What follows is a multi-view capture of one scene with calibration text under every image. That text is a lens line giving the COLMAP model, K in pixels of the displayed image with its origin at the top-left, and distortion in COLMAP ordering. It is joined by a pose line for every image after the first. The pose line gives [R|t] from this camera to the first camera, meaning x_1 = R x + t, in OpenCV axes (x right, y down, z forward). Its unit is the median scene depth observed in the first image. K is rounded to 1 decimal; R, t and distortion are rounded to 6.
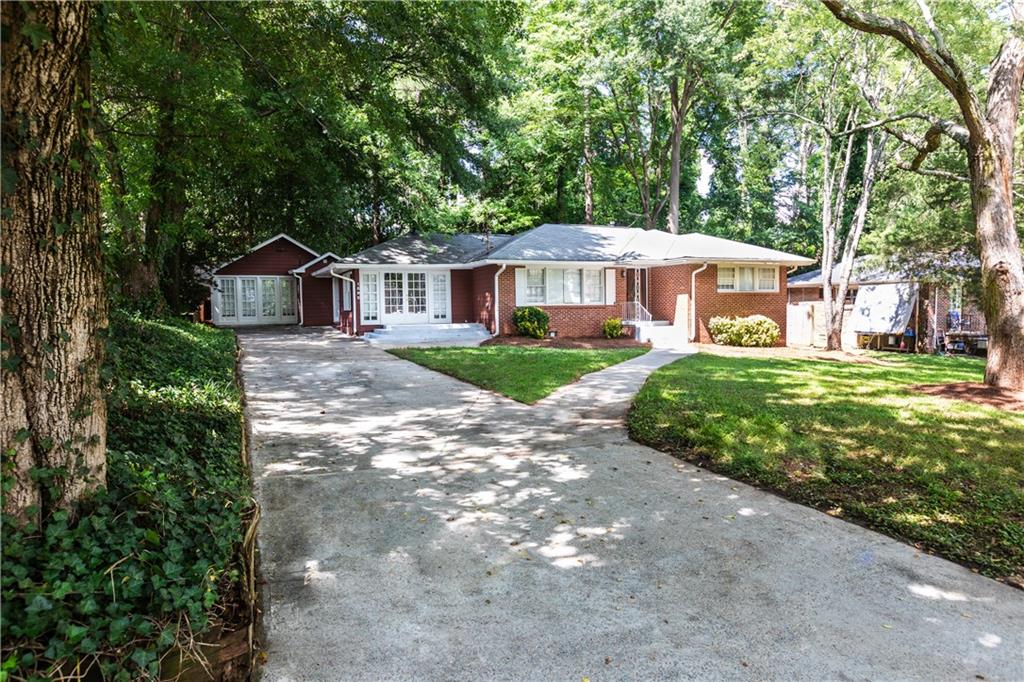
lens RADIAL K [[611.2, 0, 512.0], [0, 611.2, 341.0], [0, 0, 1]] dist [0.000971, 0.000028]
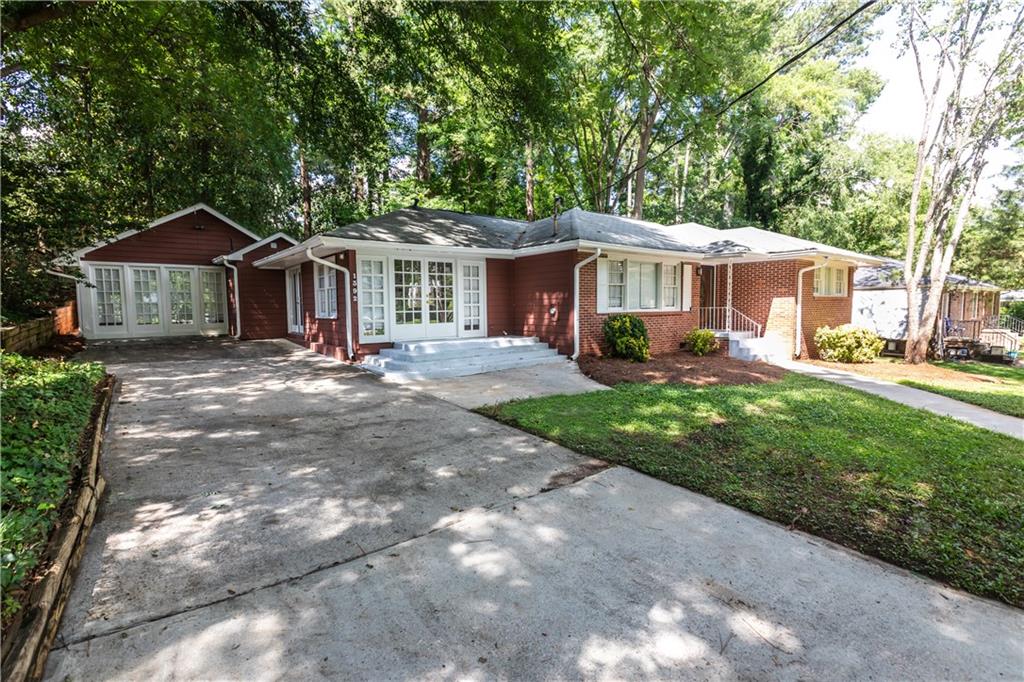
lens RADIAL K [[457.7, 0, 512.0], [0, 457.7, 341.0], [0, 0, 1]] dist [-0.001596, -0.000303]
pose [[0.967847, -0.013536, 0.251174, -0.203584], [0.009216, 0.999789, 0.018370, -0.033924], [-0.251369, -0.015465, 0.967768, 0.496285]]
